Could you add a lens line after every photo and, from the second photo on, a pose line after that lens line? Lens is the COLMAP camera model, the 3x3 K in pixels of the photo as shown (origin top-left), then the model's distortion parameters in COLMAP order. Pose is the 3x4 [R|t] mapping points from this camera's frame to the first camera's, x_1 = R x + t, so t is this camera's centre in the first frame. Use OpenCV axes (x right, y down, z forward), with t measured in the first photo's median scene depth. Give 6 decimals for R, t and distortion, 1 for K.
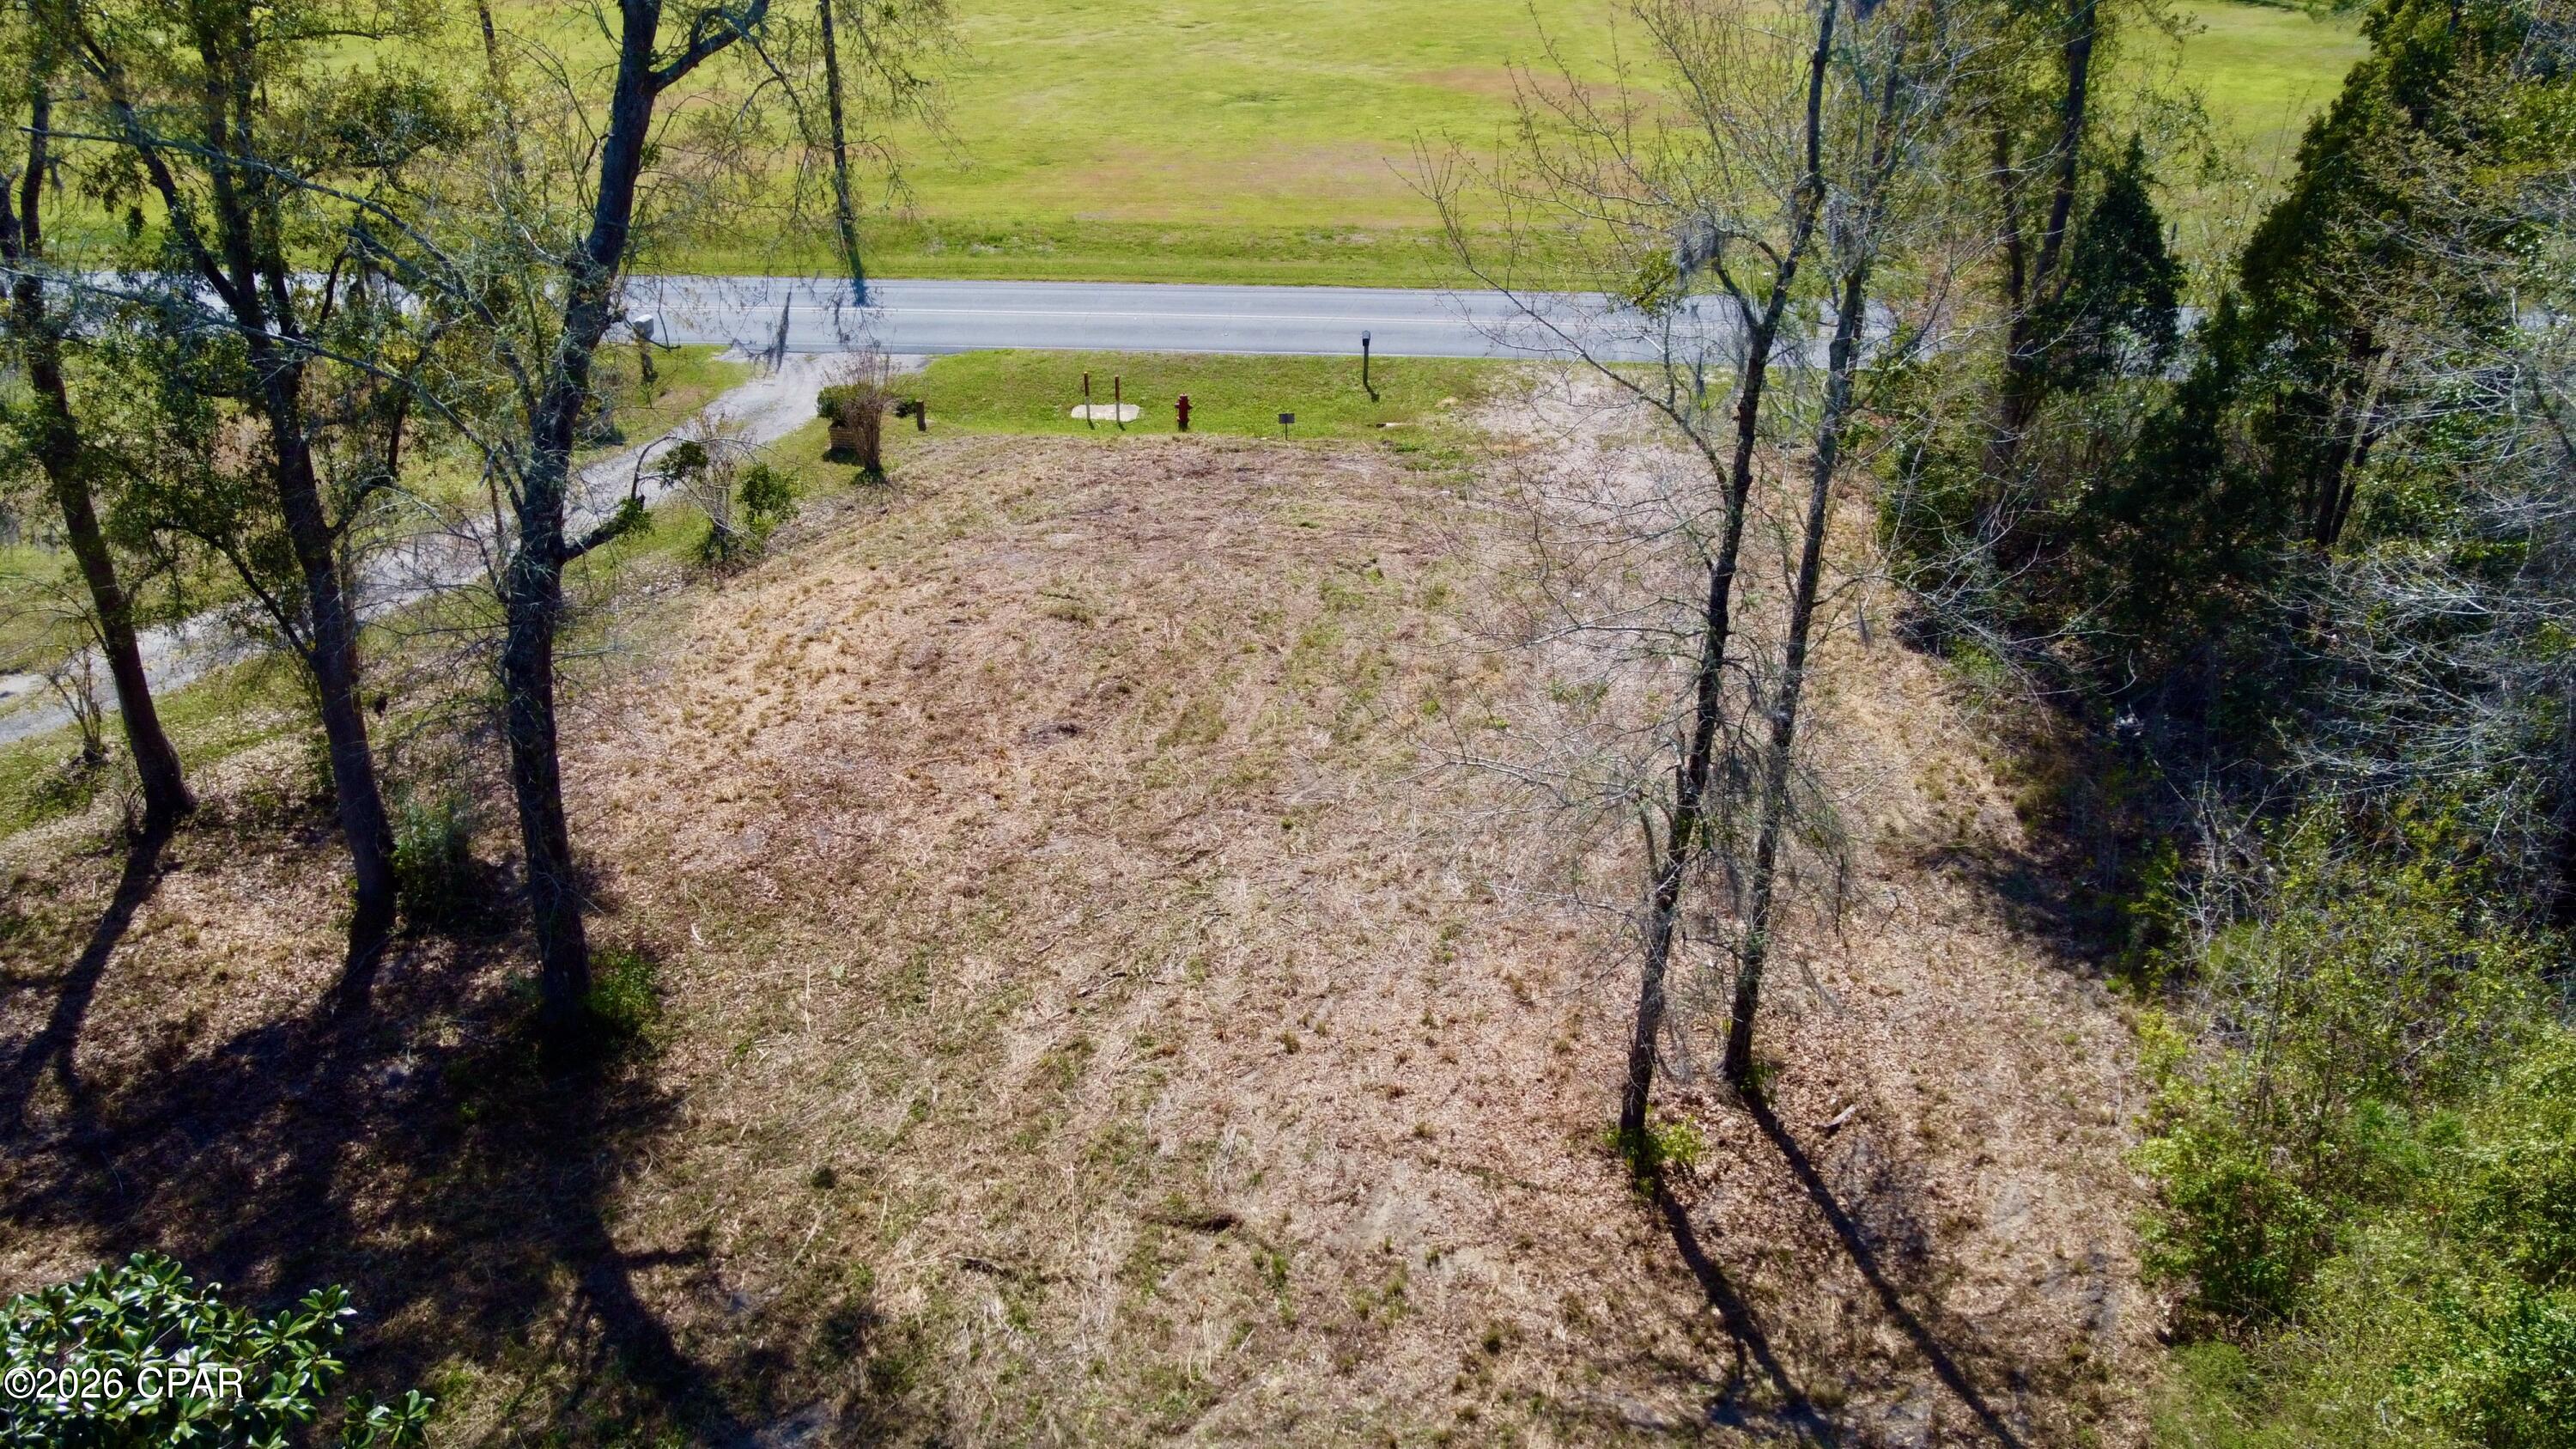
lens RADIAL K [[1974.4, 0, 1288.0], [0, 1974.4, 724.5], [0, 0, 1]] dist [-0.005346, 0.037494]
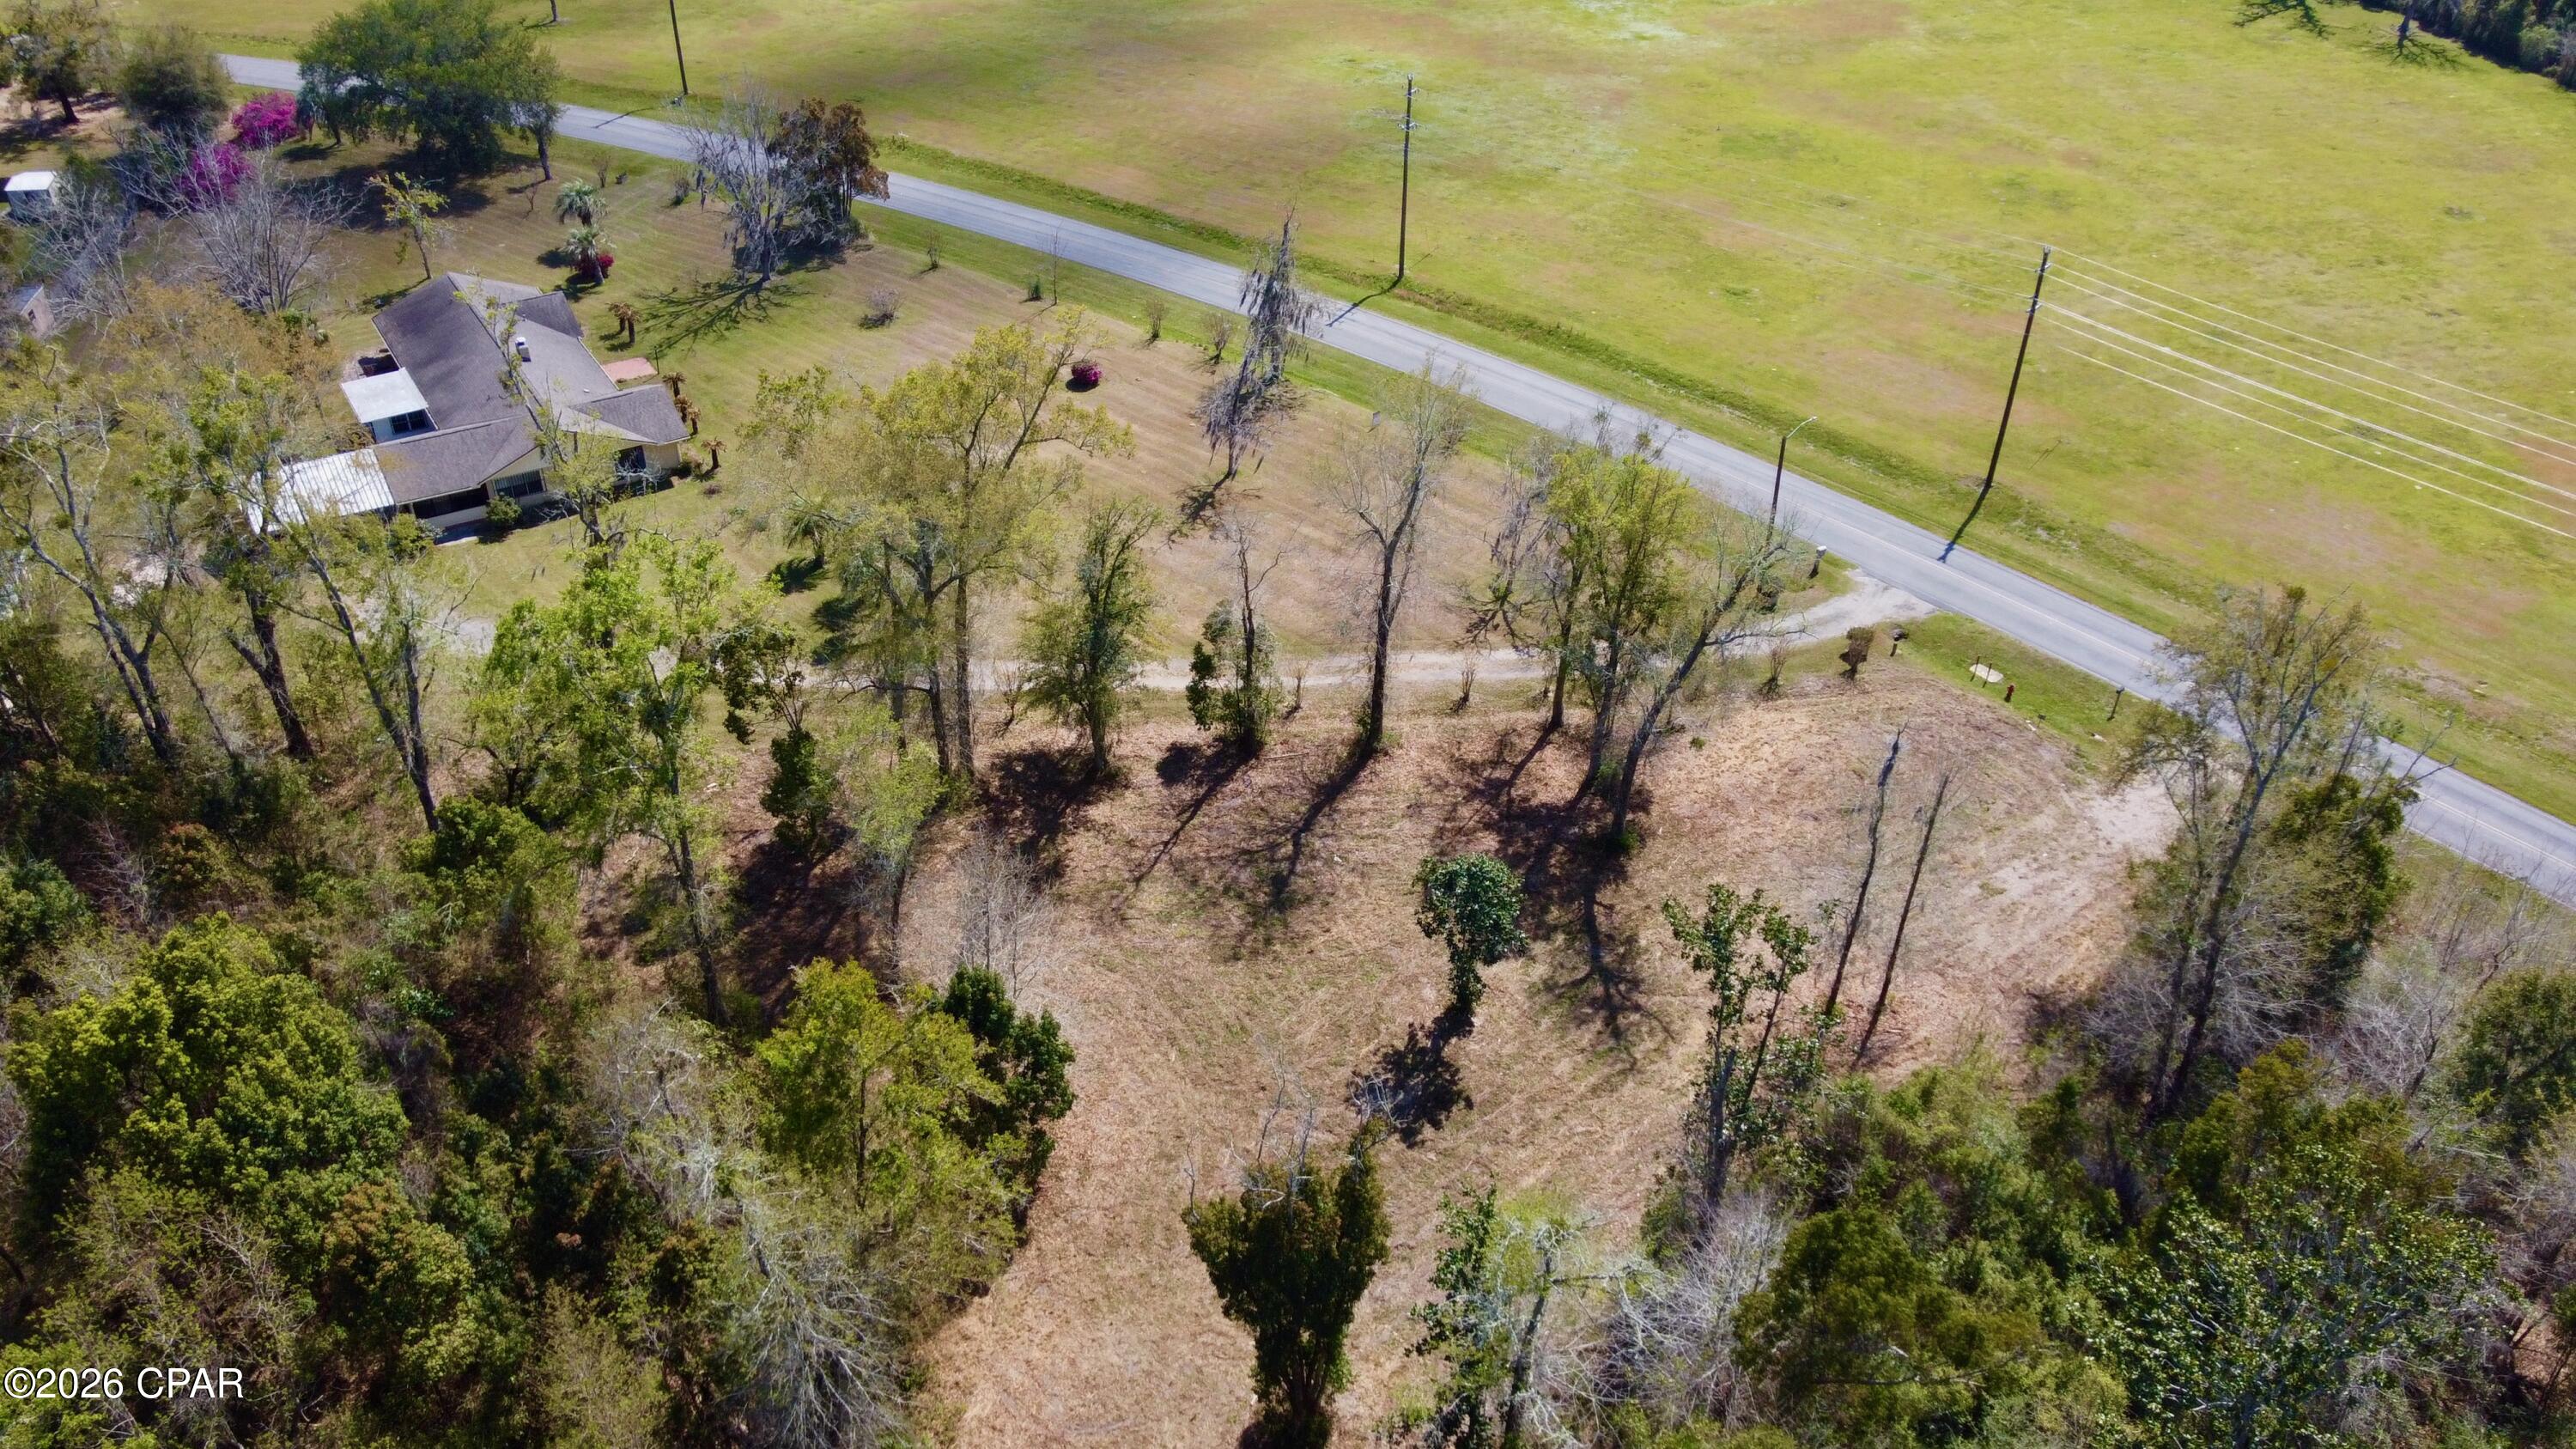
lens RADIAL K [[1974.4, 0, 1288.0], [0, 1974.4, 724.5], [0, 0, 1]] dist [-0.005346, 0.037494]
pose [[0.712408, 0.419854, -0.562314, 1.030352], [-0.343883, 0.907346, 0.241801, -0.631329], [0.611734, 0.021109, 0.790782, -1.998379]]
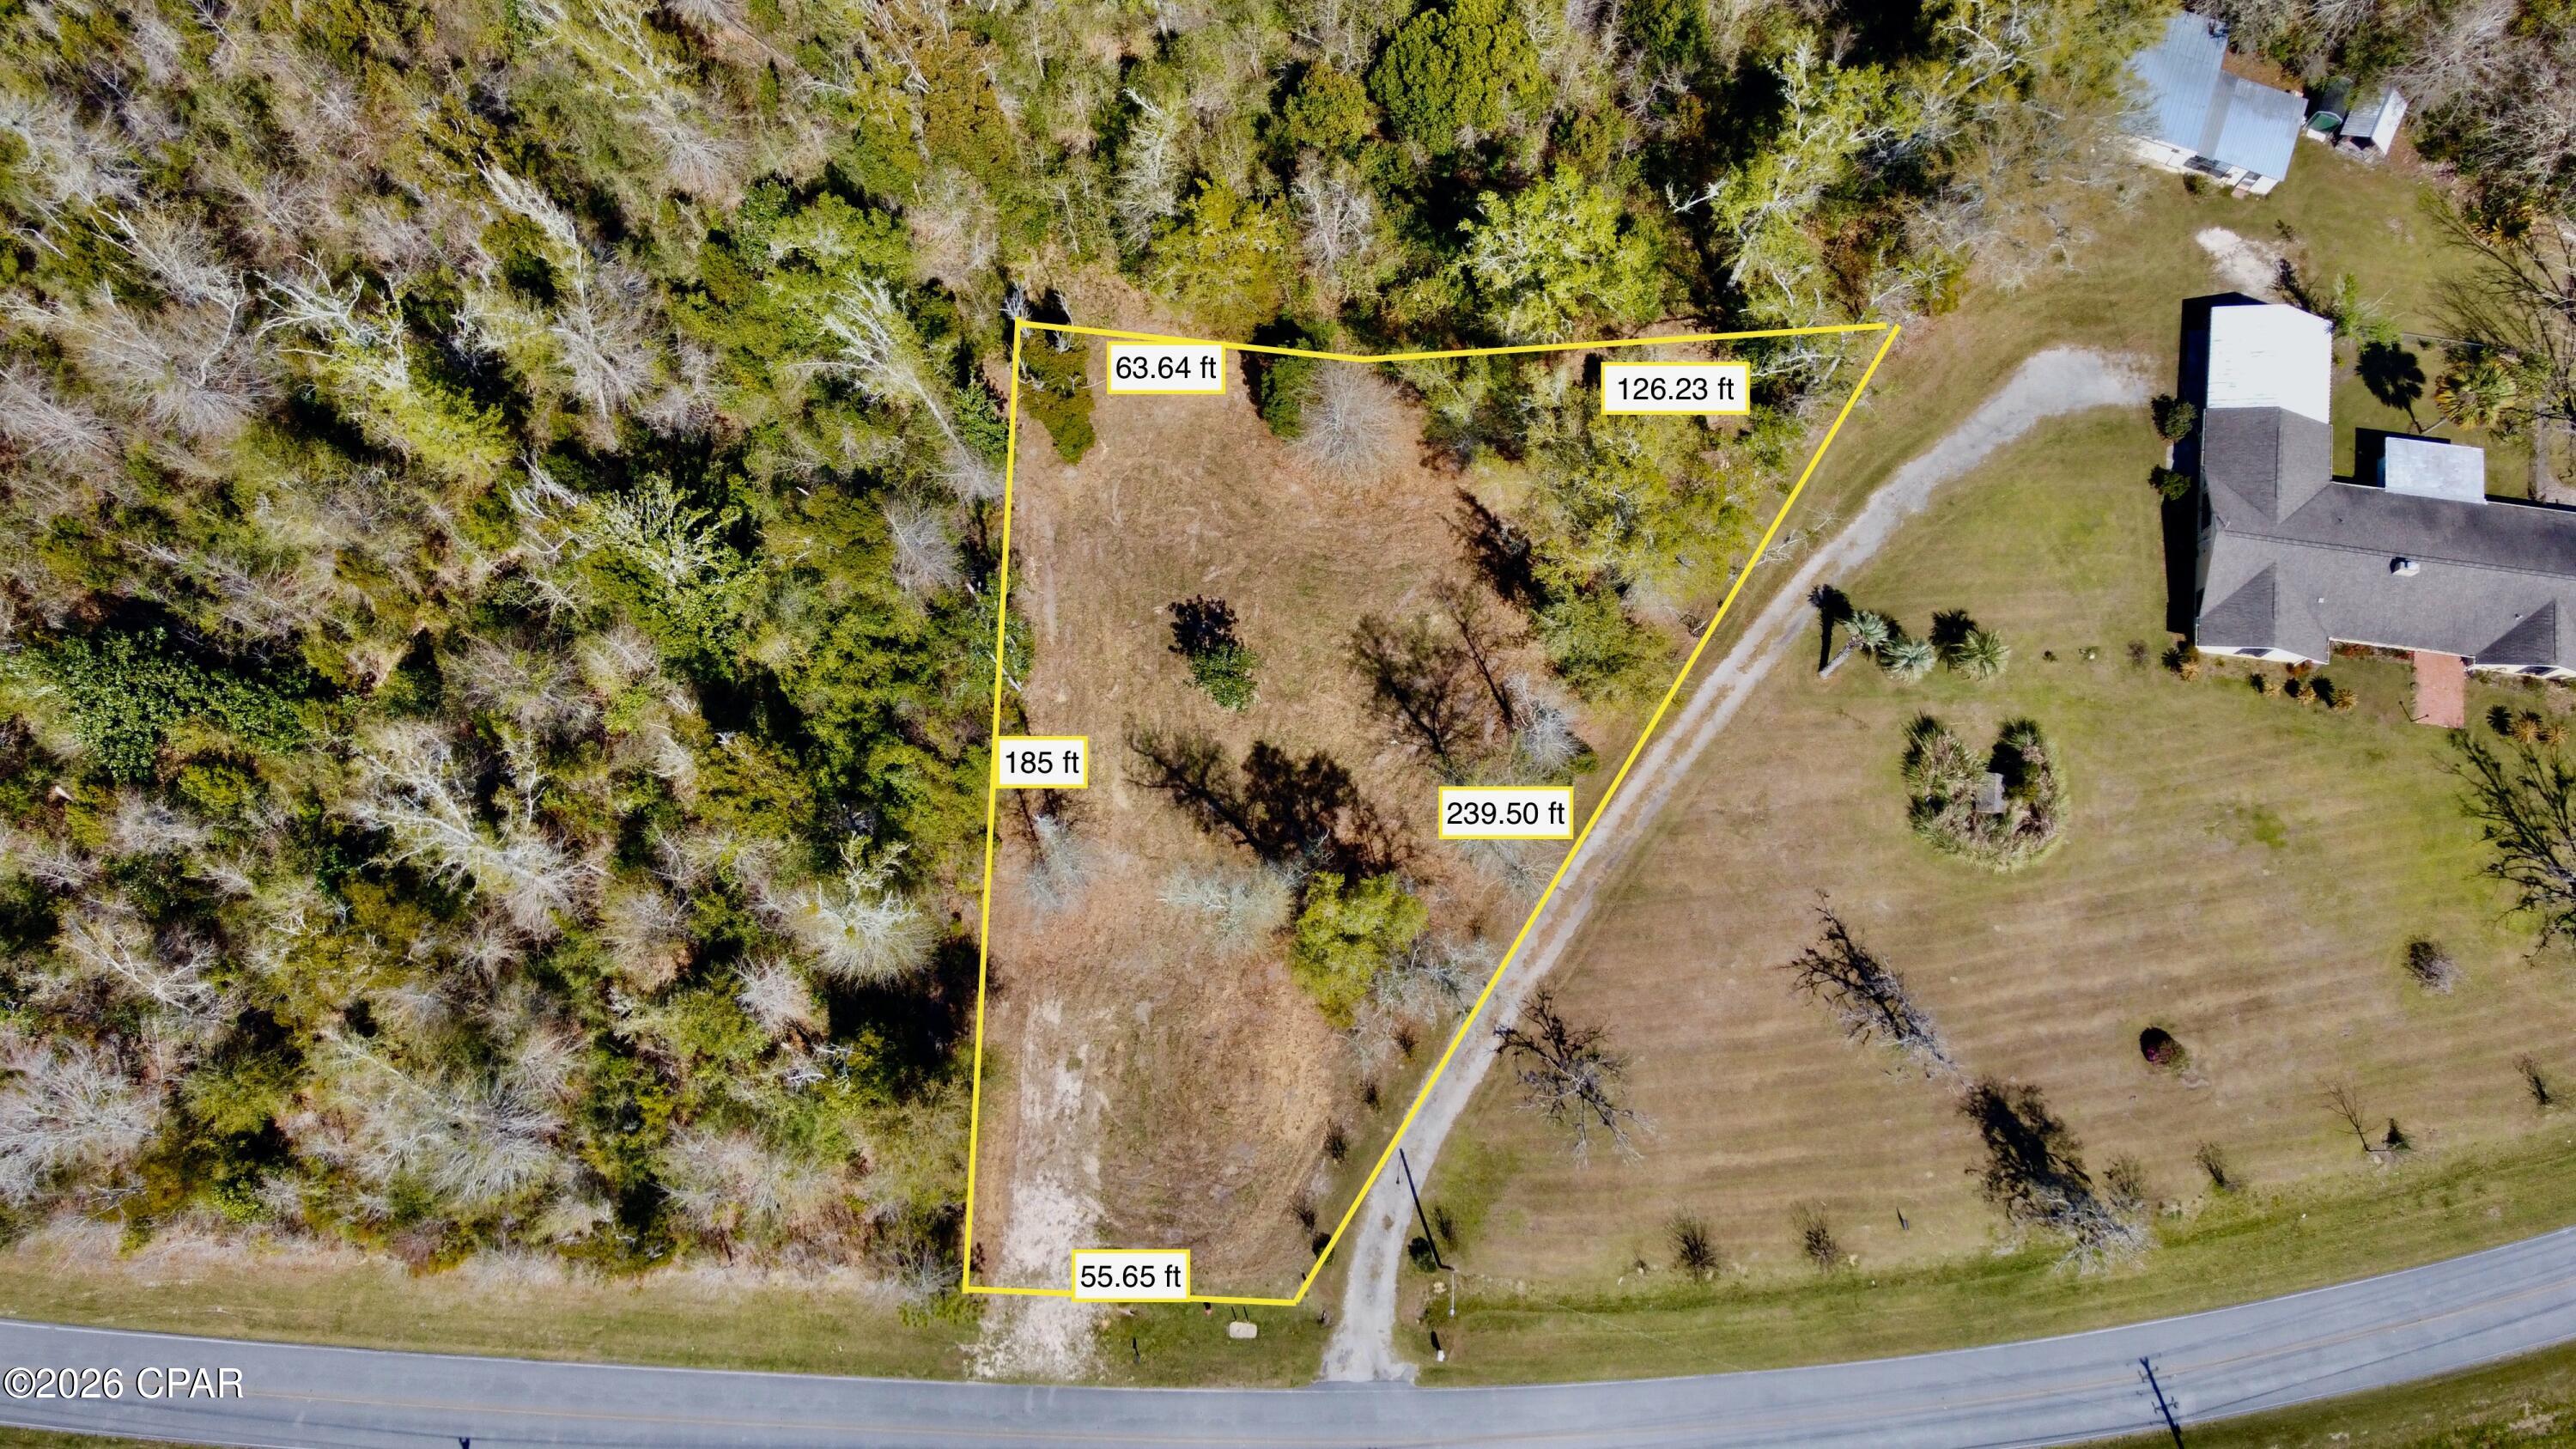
lens RADIAL K [[1974.4, 0, 1288.0], [0, 1974.4, 724.5], [0, 0, 1]] dist [-0.005346, 0.037494]
pose [[-0.996020, 0.088869, 0.006876, -0.403699], [-0.012665, -0.217452, 0.975989, -4.186384], [0.088230, 0.972017, 0.217712, -0.480491]]
